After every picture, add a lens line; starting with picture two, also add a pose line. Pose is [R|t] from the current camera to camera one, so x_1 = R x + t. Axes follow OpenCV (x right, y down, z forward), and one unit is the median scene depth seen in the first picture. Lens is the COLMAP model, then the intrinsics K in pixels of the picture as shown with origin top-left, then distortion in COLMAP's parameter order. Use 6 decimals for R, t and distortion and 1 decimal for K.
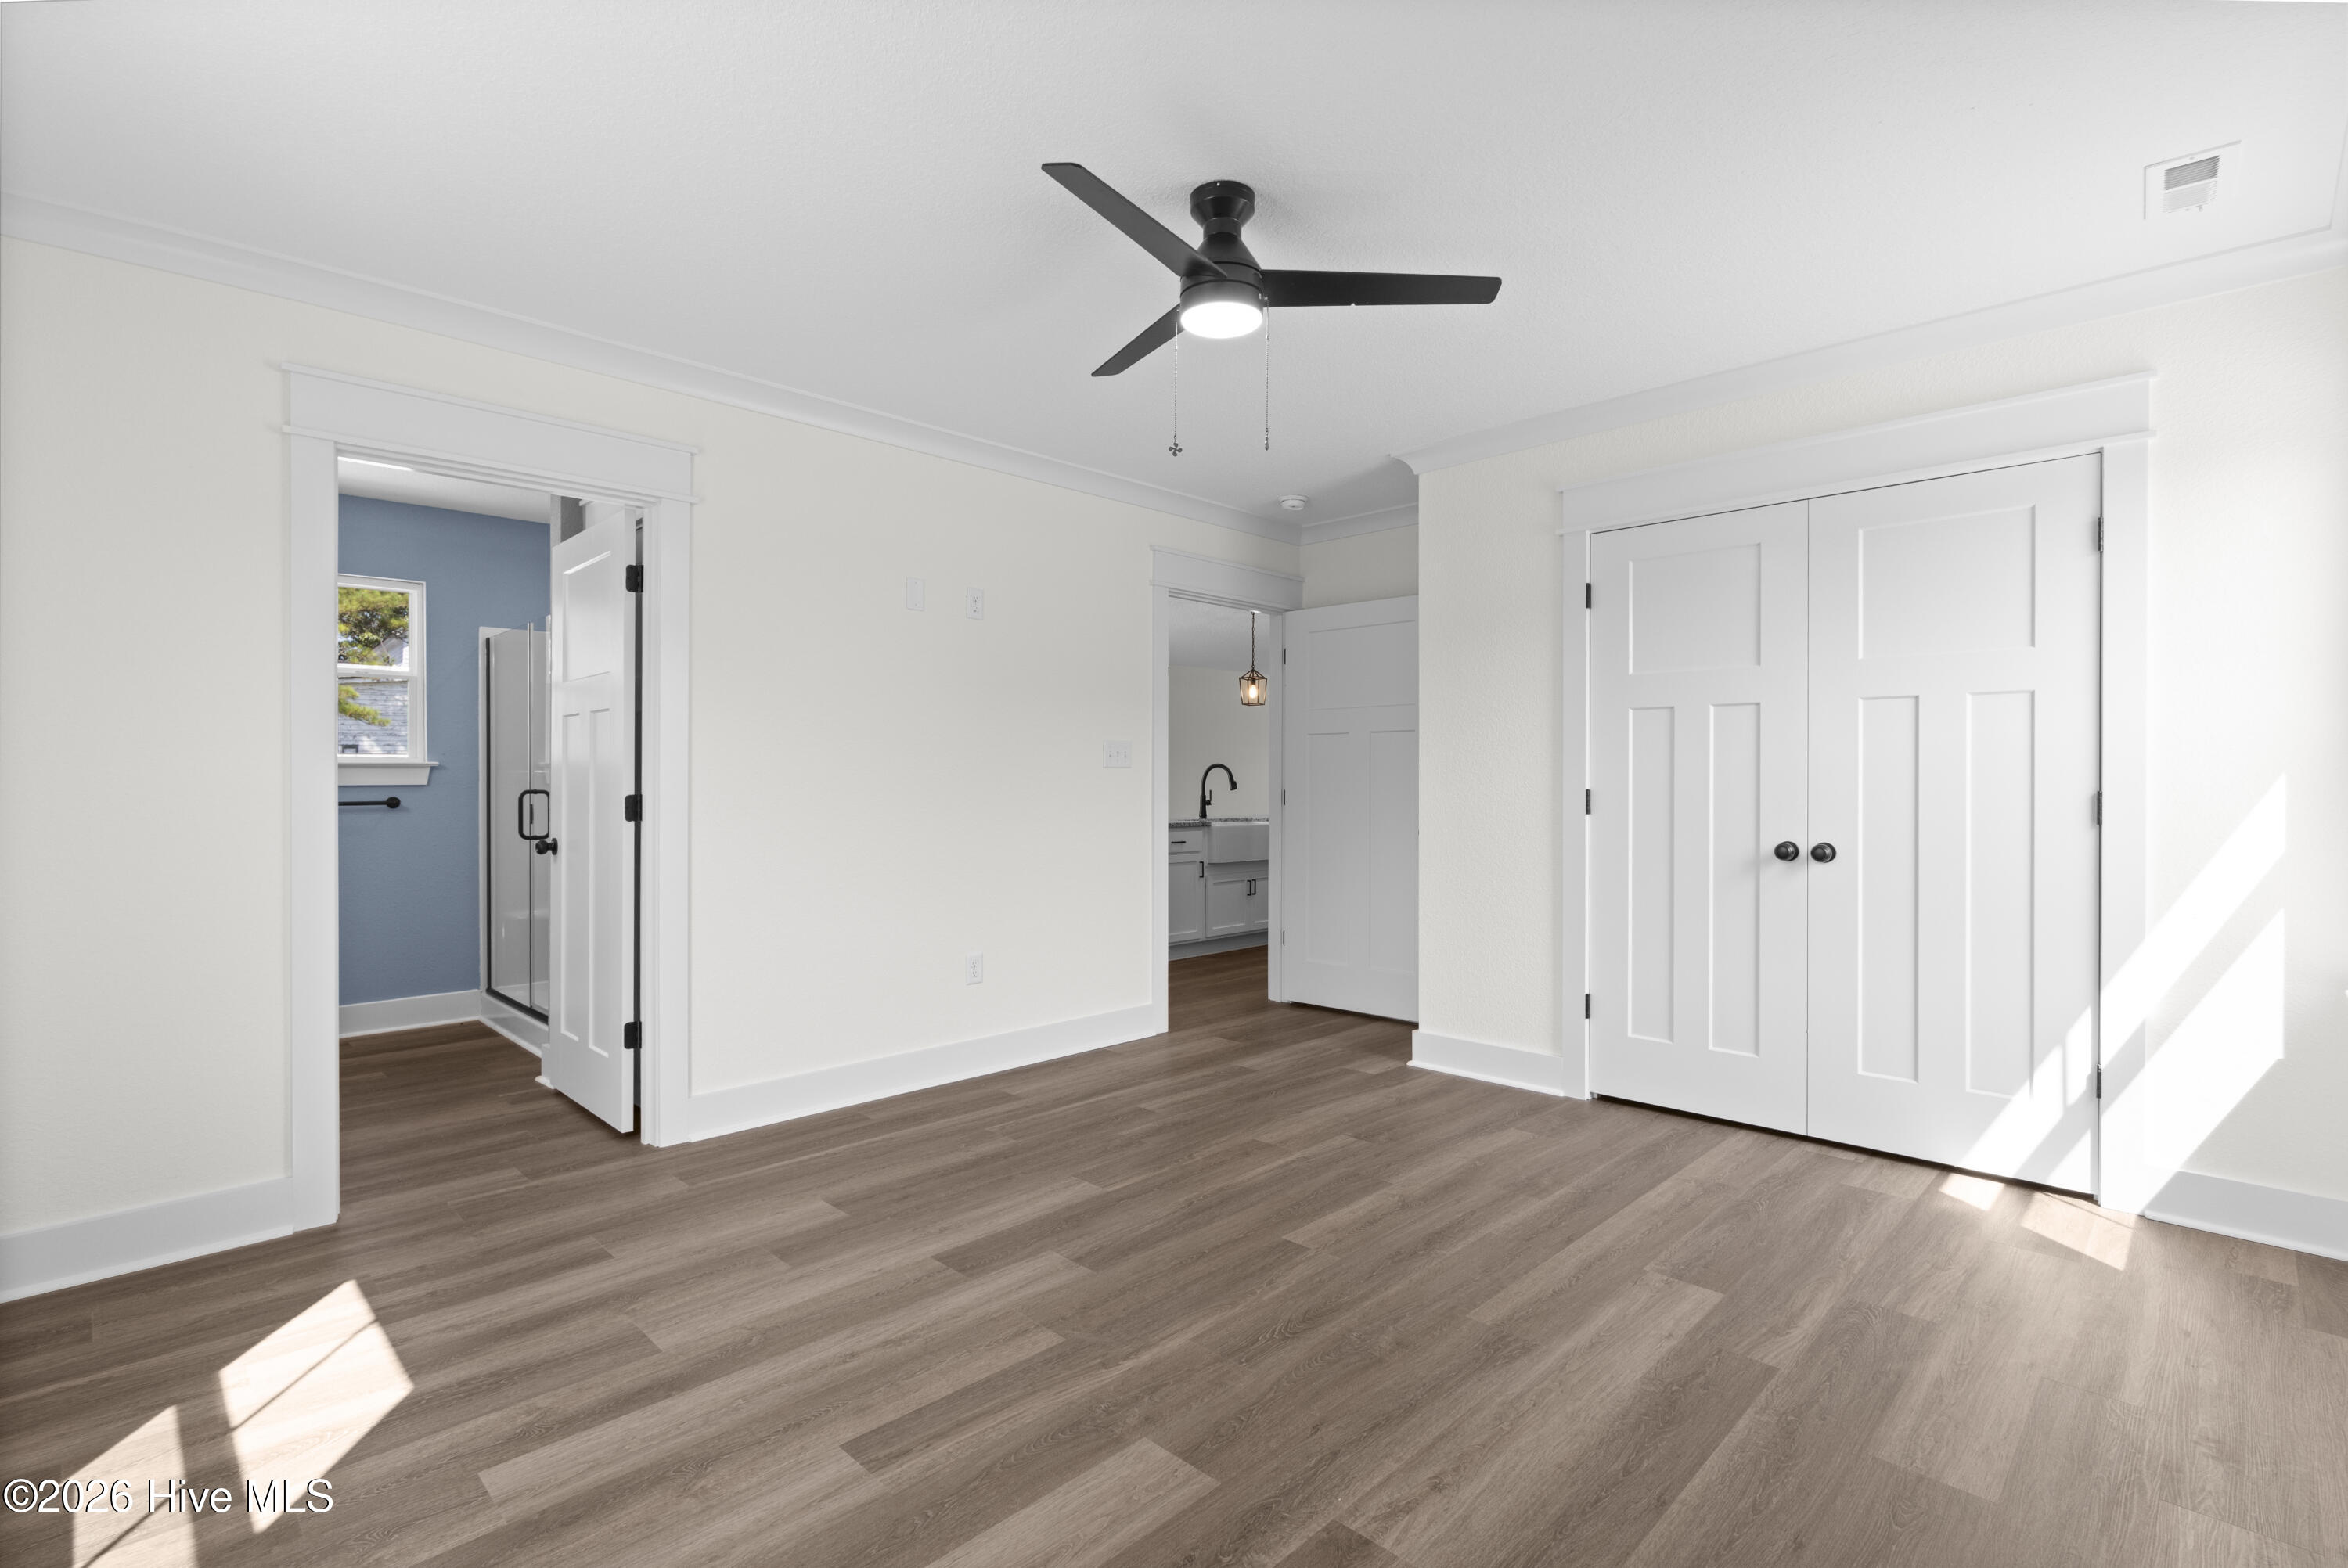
lens RADIAL K [[1081.4, 0, 1149.7], [0, 1081.4, 795.5], [0, 0, 1]] dist [-0.000400, 0.000381]
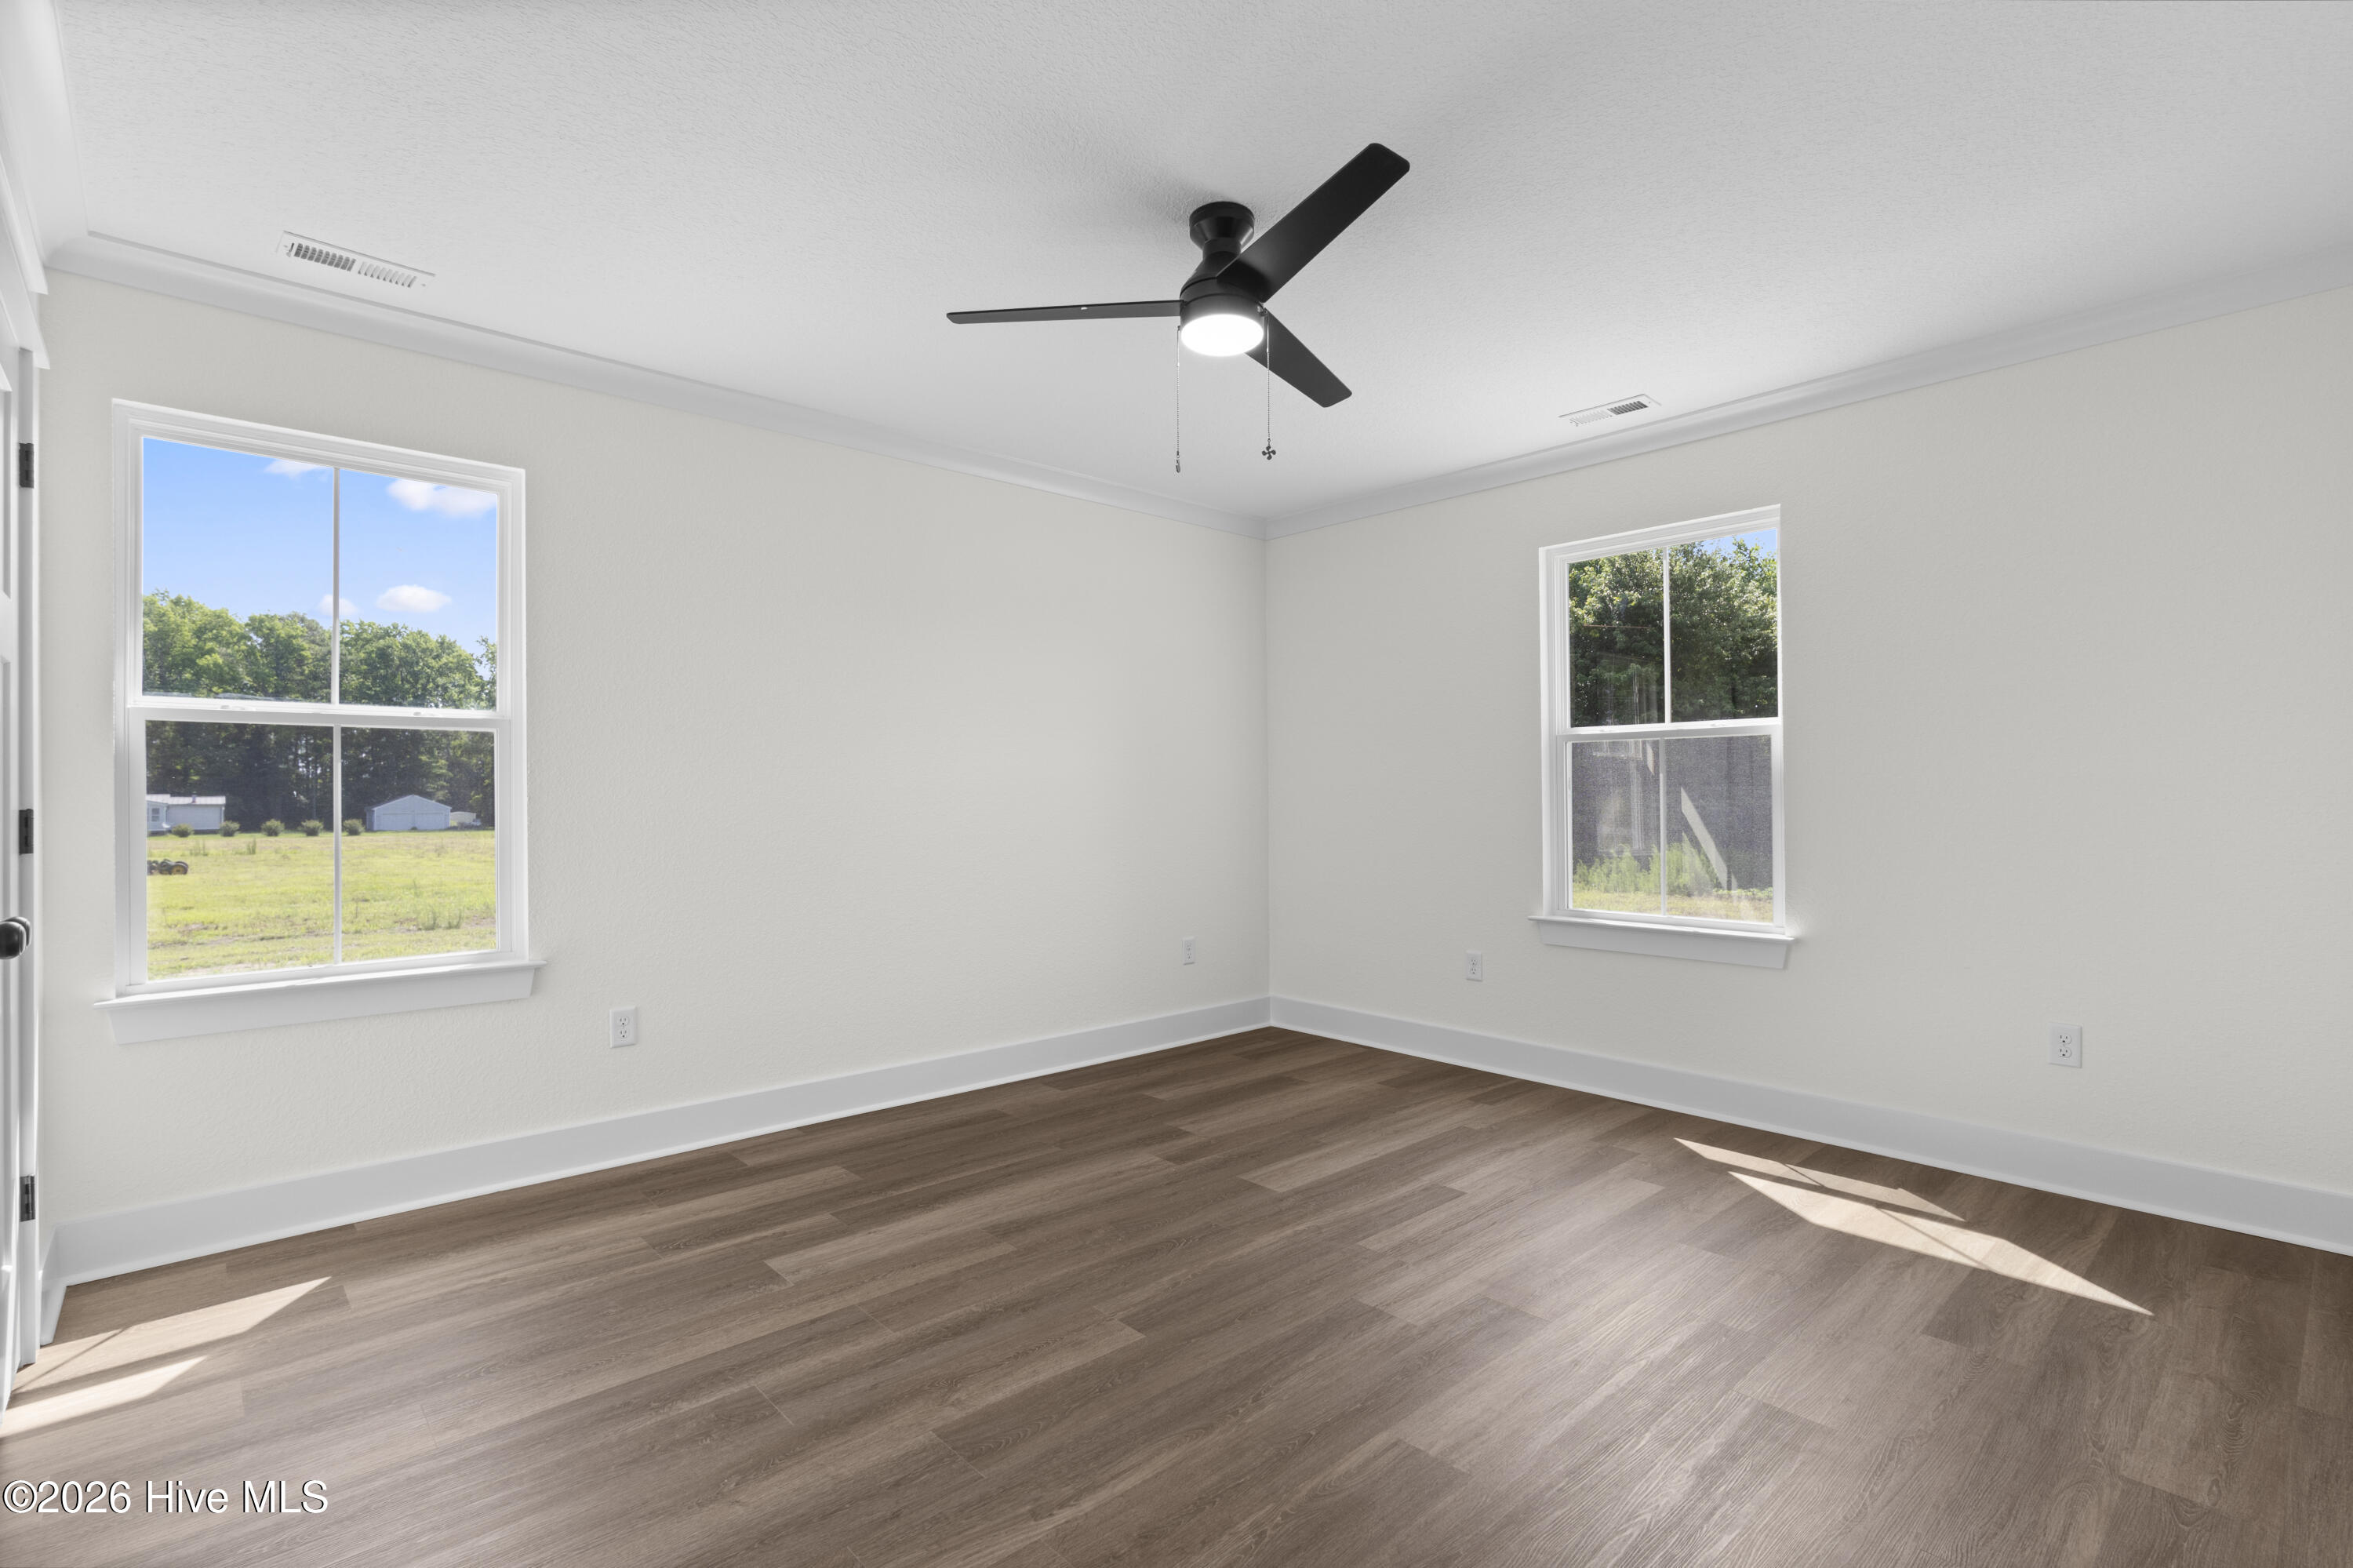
lens RADIAL K [[1100.9, 0, 1168.5], [0, 1100.9, 778.8], [0, 0, 1]] dist [-0.001459, 0.000914]
pose [[-0.999433, 0.005647, 0.033190, 0.069315], [0.005535, 0.999979, -0.003466, -0.015028], [-0.033208, -0.003280, -0.999443, 1.727317]]
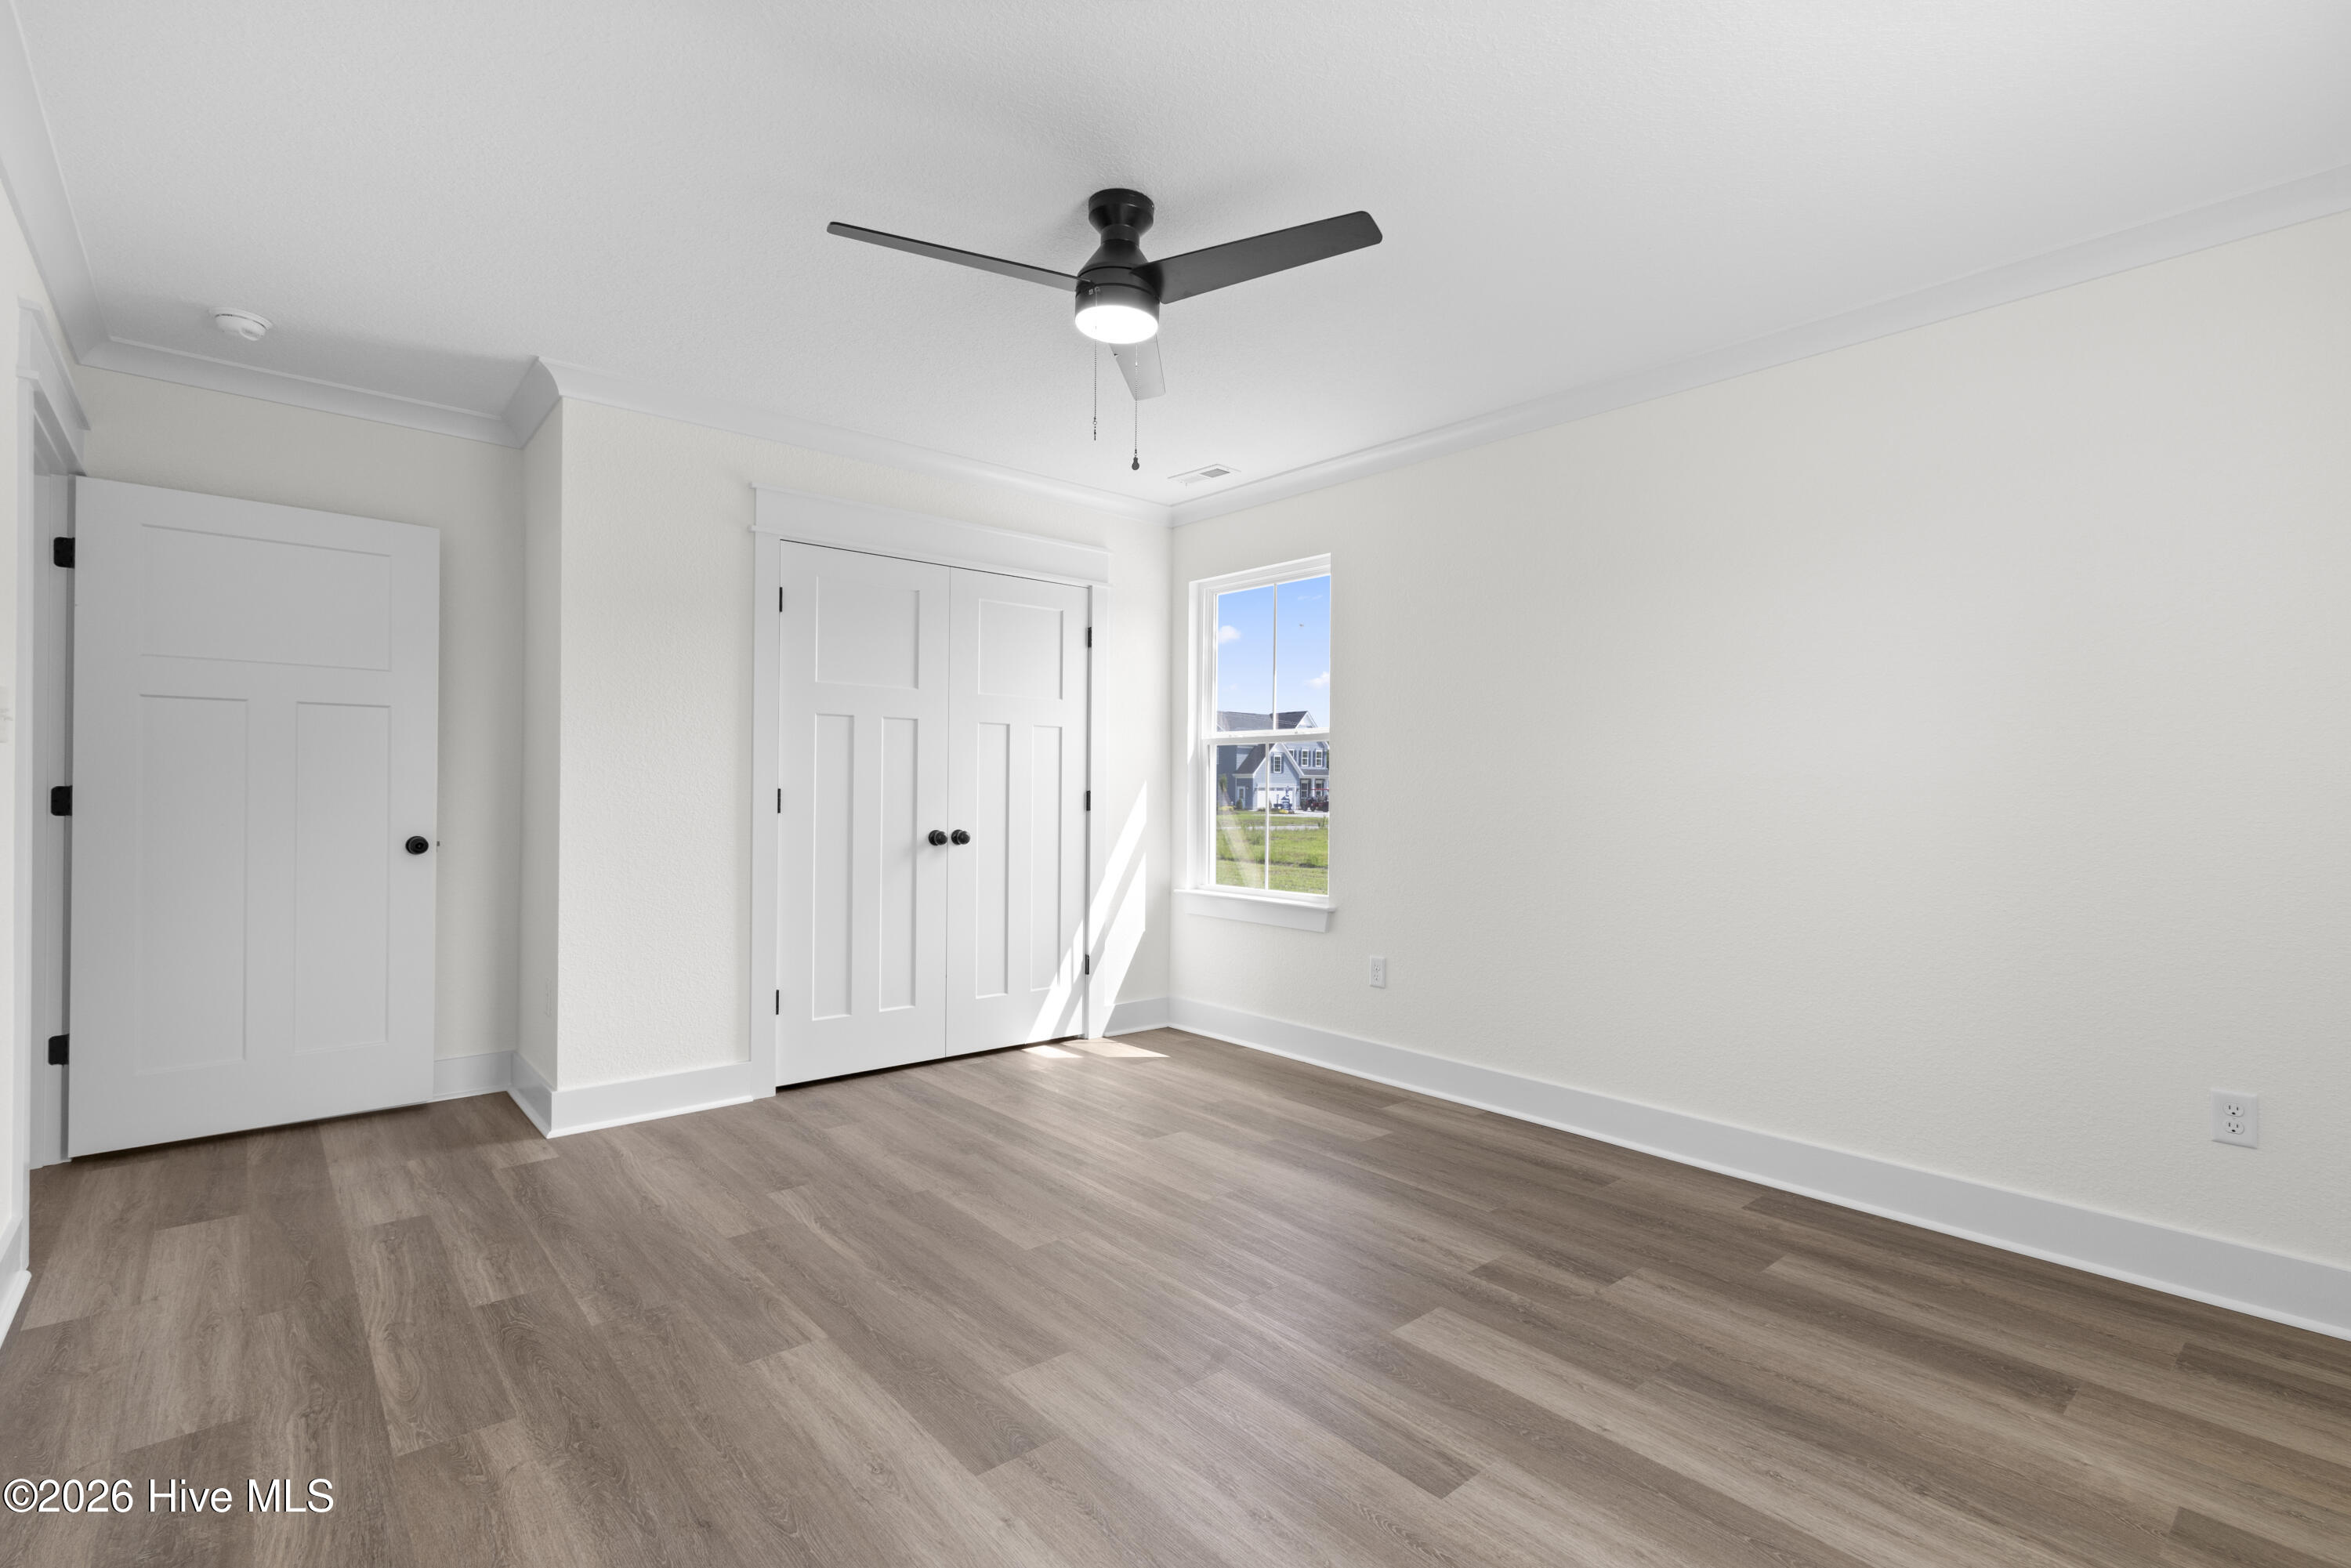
lens RADIAL K [[1099.9, 0, 1167.5], [0, 1099.9, 778.8], [0, 0, 1]] dist [-0.001459, 0.000914]
pose [[0.074274, 0.008685, 0.997200, -0.804018], [0.004468, 0.999949, -0.009042, -0.005338], [-0.997228, 0.005127, 0.074231, 0.746825]]
